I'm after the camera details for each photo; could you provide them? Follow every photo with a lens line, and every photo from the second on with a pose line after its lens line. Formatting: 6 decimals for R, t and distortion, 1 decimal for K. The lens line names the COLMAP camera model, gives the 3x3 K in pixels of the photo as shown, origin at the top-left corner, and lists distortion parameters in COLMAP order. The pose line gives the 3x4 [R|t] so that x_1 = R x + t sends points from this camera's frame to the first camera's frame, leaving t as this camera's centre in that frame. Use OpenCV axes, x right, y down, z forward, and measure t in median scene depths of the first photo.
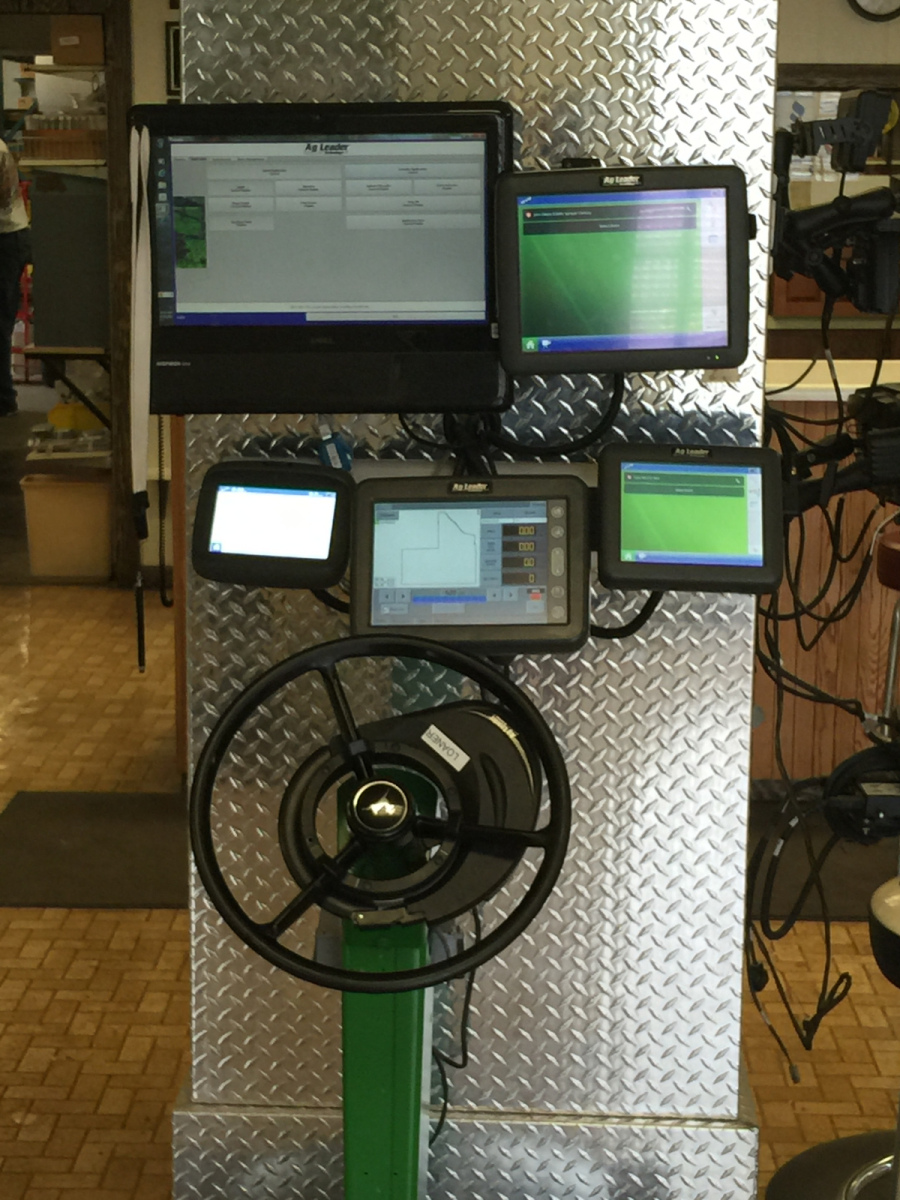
lens RADIAL K [[2316.4, 0, 446.1], [0, 2316.4, 607.0], [0, 0, 1]] dist [0.058628, 0.000000]
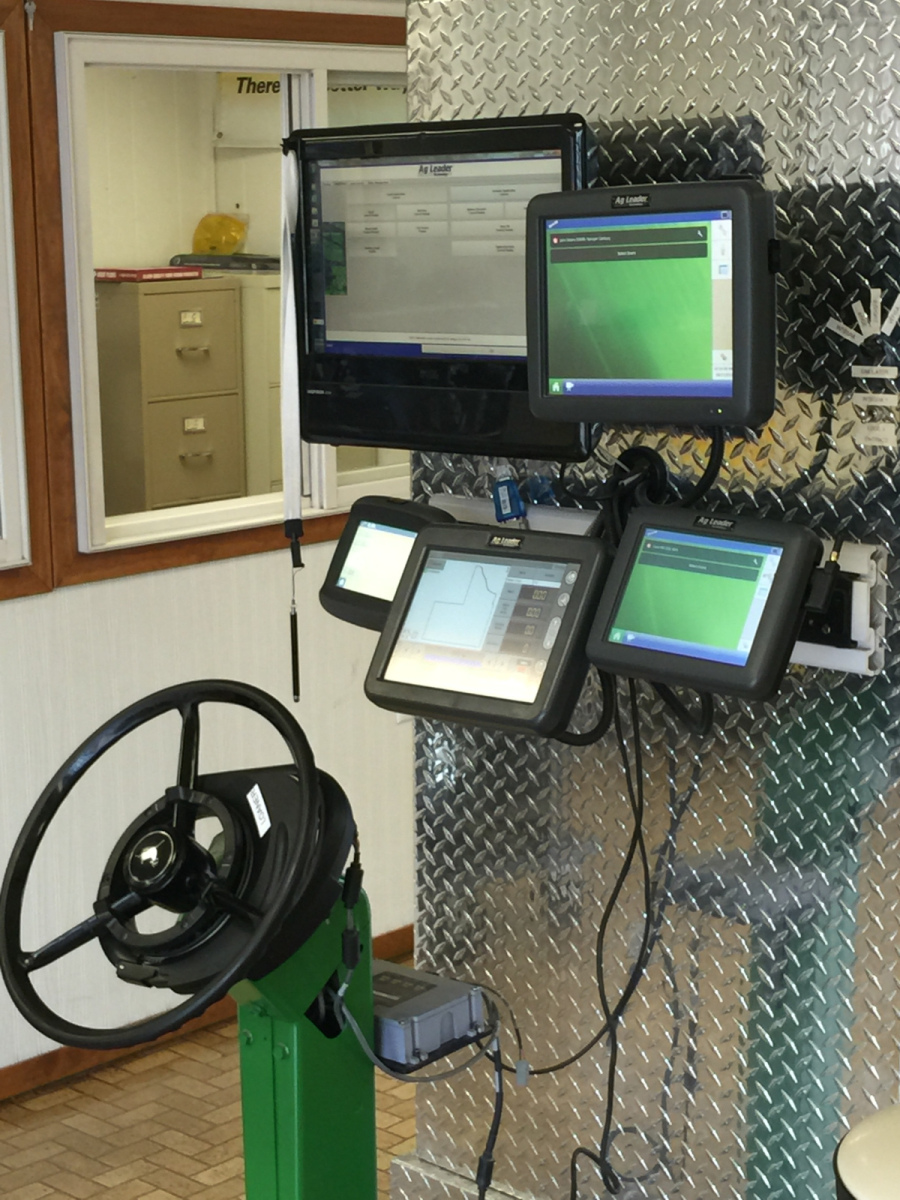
lens RADIAL K [[2316.4, 0, 448.0], [0, 2316.4, 592.0], [0, 0, 1]] dist [0.058628, 0.000000]
pose [[0.751806, 0.099062, -0.651901, 0.581178], [-0.112126, 0.993458, 0.021655, -0.048998], [0.649781, 0.056815, 0.757995, 0.302053]]
